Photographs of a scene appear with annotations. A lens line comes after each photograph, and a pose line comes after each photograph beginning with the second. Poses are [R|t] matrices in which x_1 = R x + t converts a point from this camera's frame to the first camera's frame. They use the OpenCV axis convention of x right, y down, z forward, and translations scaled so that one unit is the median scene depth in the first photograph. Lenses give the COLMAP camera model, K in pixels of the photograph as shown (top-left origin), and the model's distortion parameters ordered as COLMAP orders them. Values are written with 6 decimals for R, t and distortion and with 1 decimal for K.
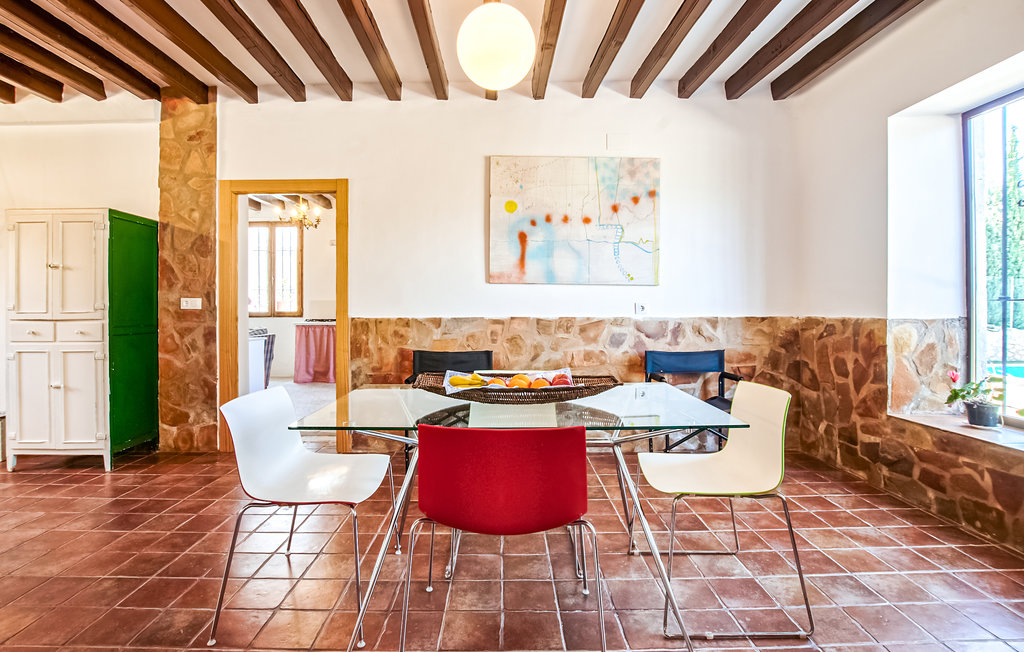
lens RADIAL K [[494.6, 0, 486.4], [0, 494.6, 305.7], [0, 0, 1]] dist [-0.006151, -0.000825]
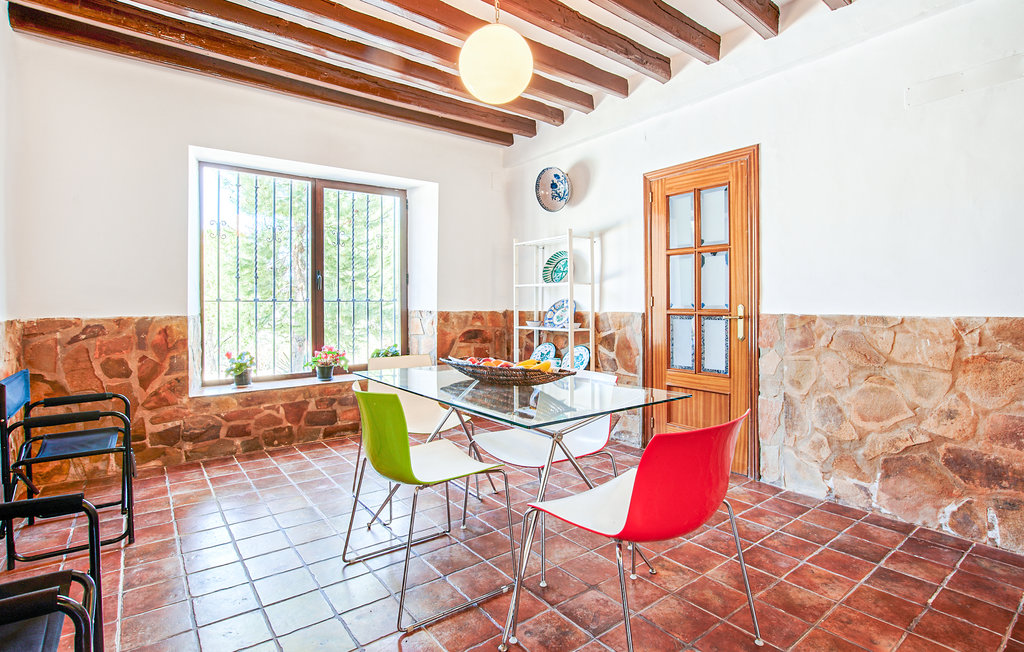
lens RADIAL K [[494.6, 0, 502.2], [0, 494.6, 310.8], [0, 0, 1]] dist [-0.006151, -0.000825]
pose [[-0.607979, -0.000358, 0.793953, -0.543900], [0.005832, 0.999971, 0.004917, 0.012413], [-0.793932, 0.007620, -0.607959, 1.060782]]
